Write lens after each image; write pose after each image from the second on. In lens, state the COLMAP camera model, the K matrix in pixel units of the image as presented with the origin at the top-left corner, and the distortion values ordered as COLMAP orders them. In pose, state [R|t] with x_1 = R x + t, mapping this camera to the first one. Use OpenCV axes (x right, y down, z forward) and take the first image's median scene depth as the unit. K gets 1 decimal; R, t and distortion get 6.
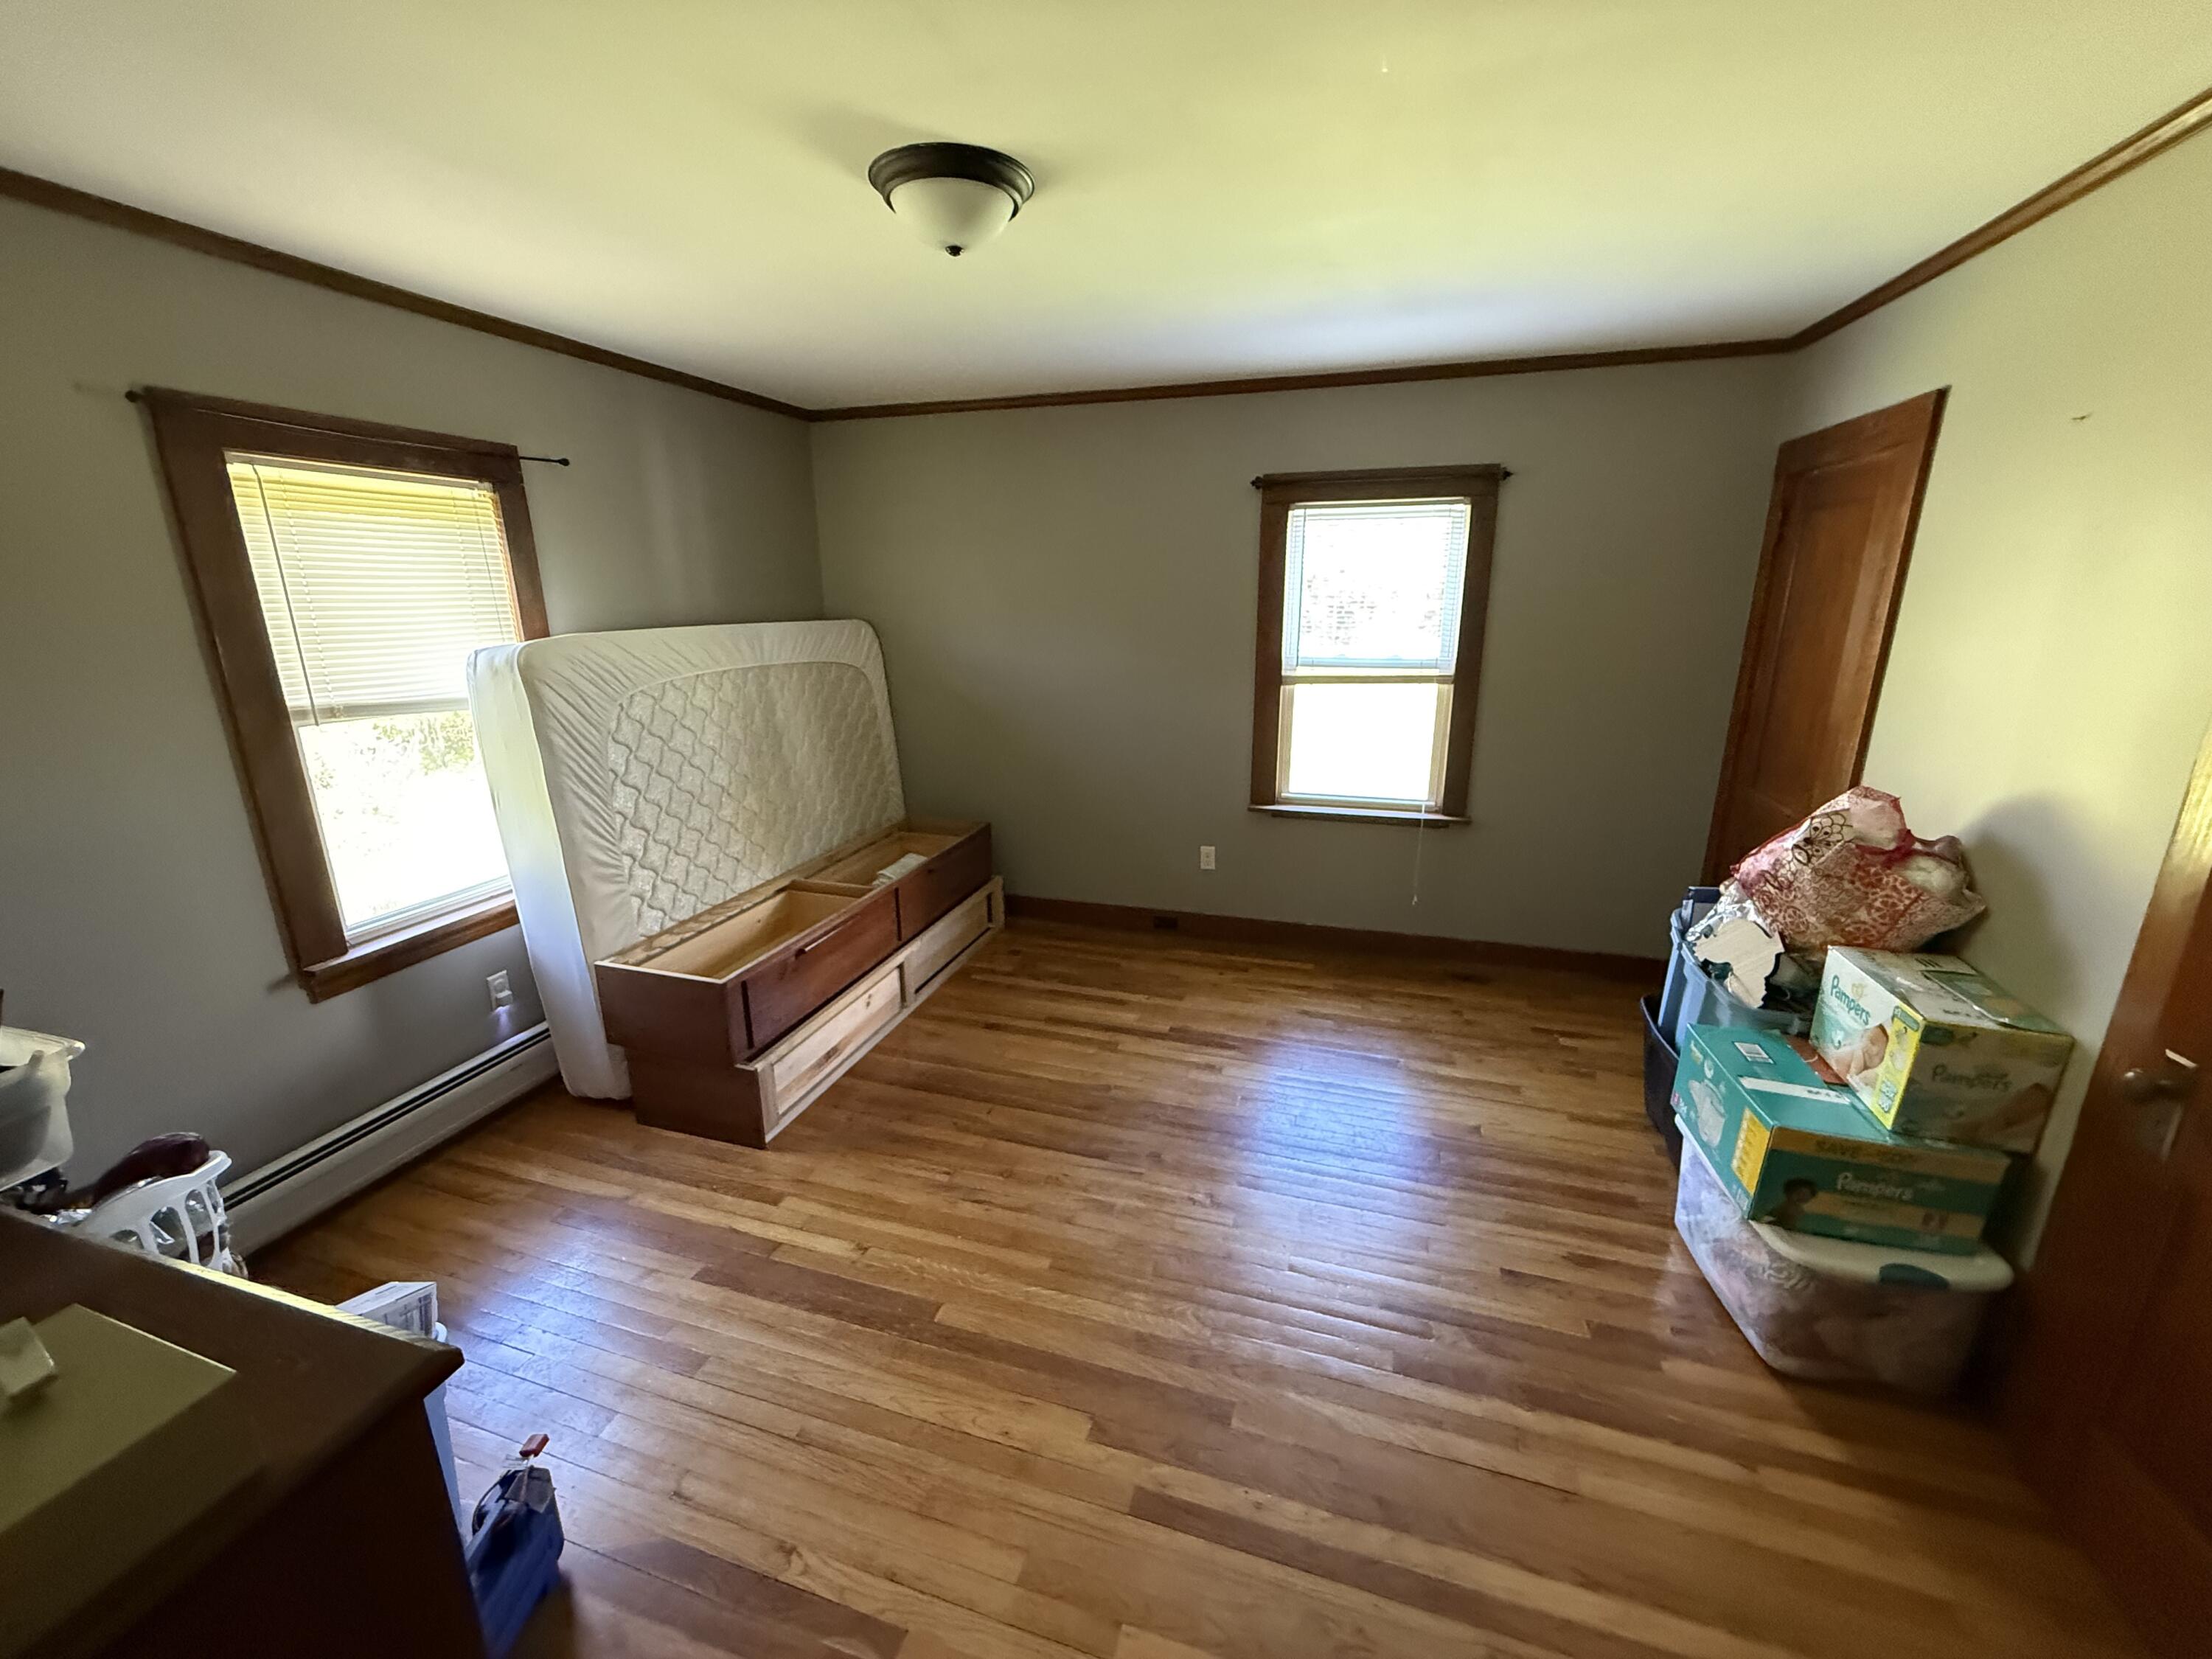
lens RADIAL K [[879.0, 0, 1093.9], [0, 879.0, 825.0], [0, 0, 1]] dist [-0.001003, 0.000233]
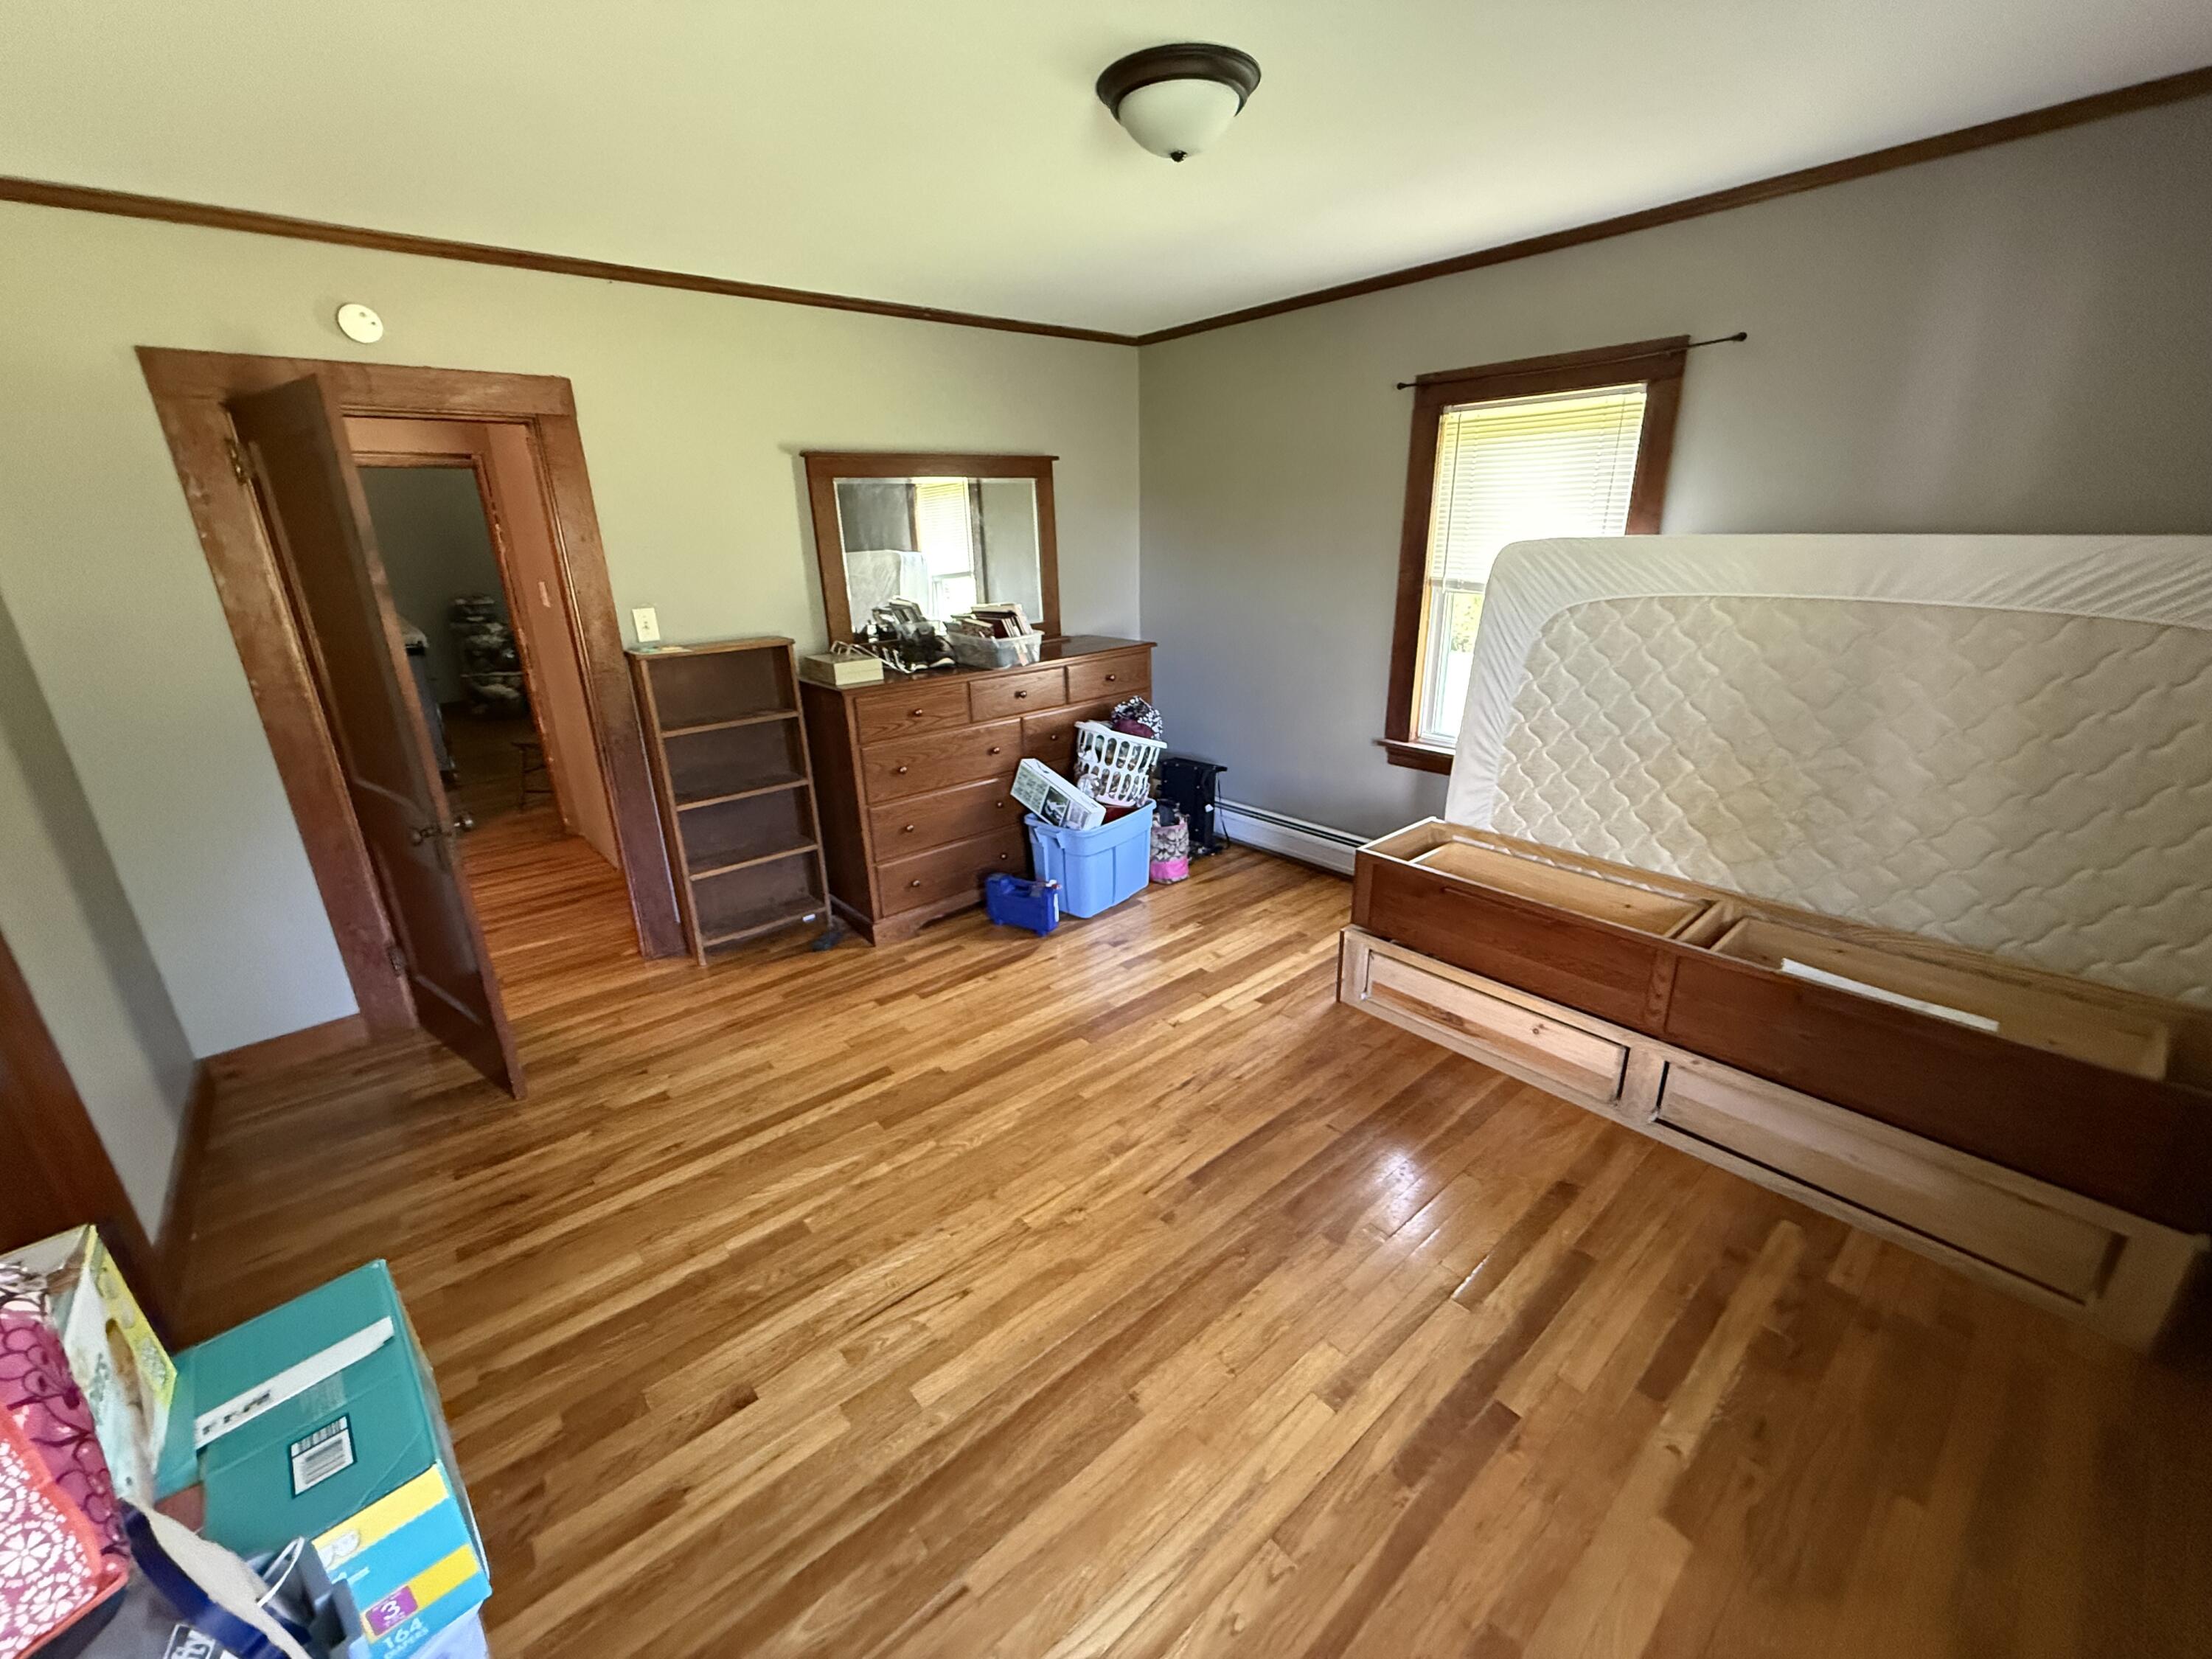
lens RADIAL K [[879.0, 0, 1096.6], [0, 879.0, 831.0], [0, 0, 1]] dist [-0.001003, 0.000233]
pose [[-0.530761, 0.298136, -0.793352, 0.695608], [-0.193106, 0.868922, 0.455724, -0.313344], [0.825229, 0.395081, -0.403618, 1.229640]]
